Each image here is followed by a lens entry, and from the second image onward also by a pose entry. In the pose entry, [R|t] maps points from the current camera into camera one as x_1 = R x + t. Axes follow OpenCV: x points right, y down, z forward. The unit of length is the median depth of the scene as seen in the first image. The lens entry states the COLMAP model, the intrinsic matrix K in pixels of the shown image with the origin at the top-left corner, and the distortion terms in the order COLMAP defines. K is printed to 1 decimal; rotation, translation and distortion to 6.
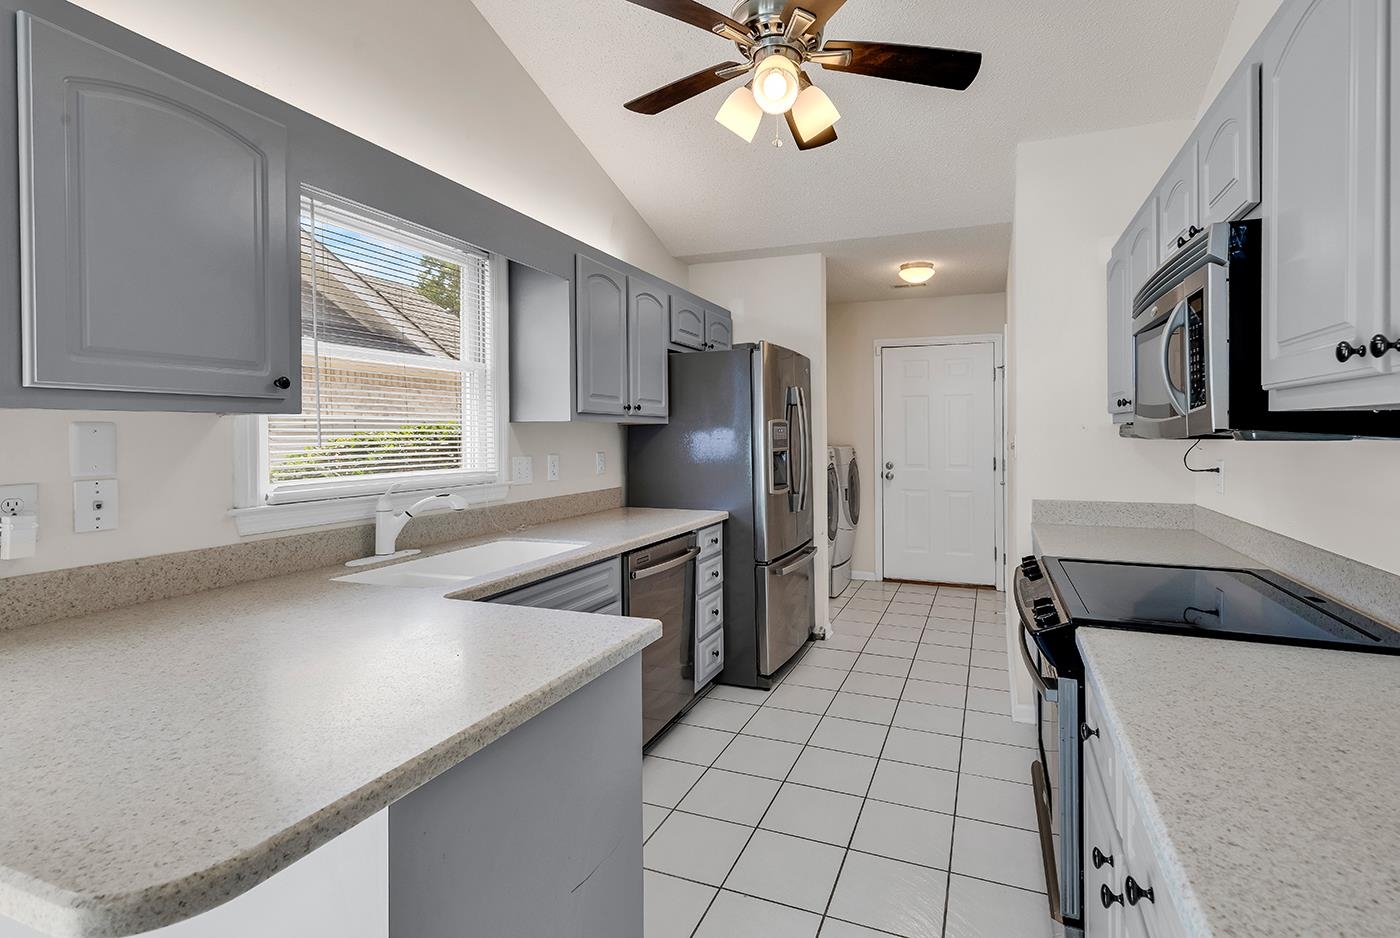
lens RADIAL K [[657.2, 0, 721.8], [0, 657.2, 436.6], [0, 0, 1]] dist [0.003238, -0.000101]
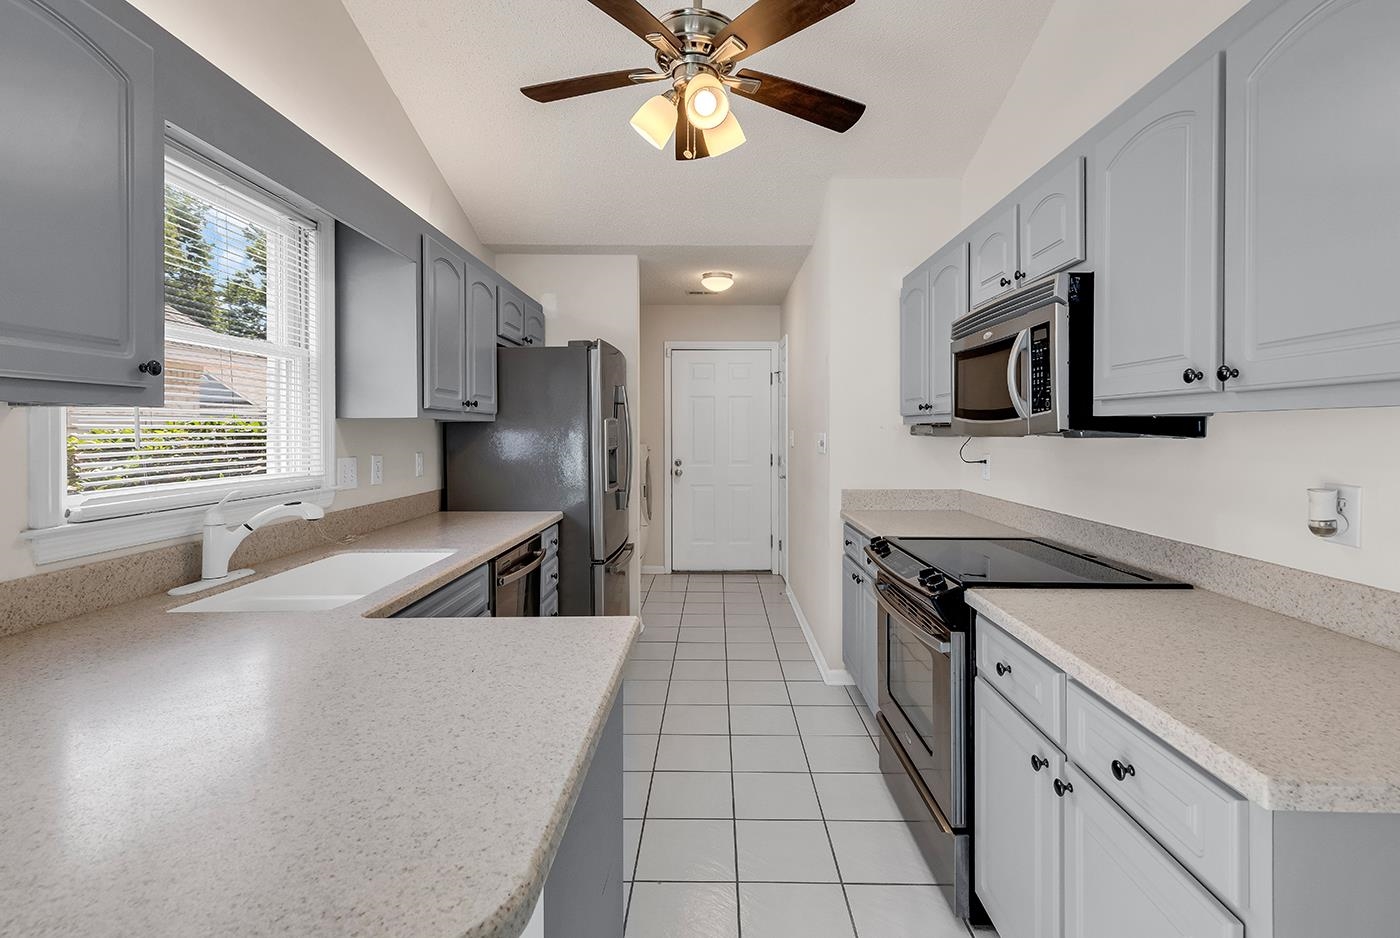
lens RADIAL K [[662.7, 0, 696.9], [0, 662.7, 431.4], [0, 0, 1]] dist [0.003659, 0.000522]
pose [[0.936784, 0.002017, 0.349902, -0.173344], [-0.000085, 0.999985, -0.005538, 0.000151], [-0.349907, 0.005158, 0.936770, 0.005483]]
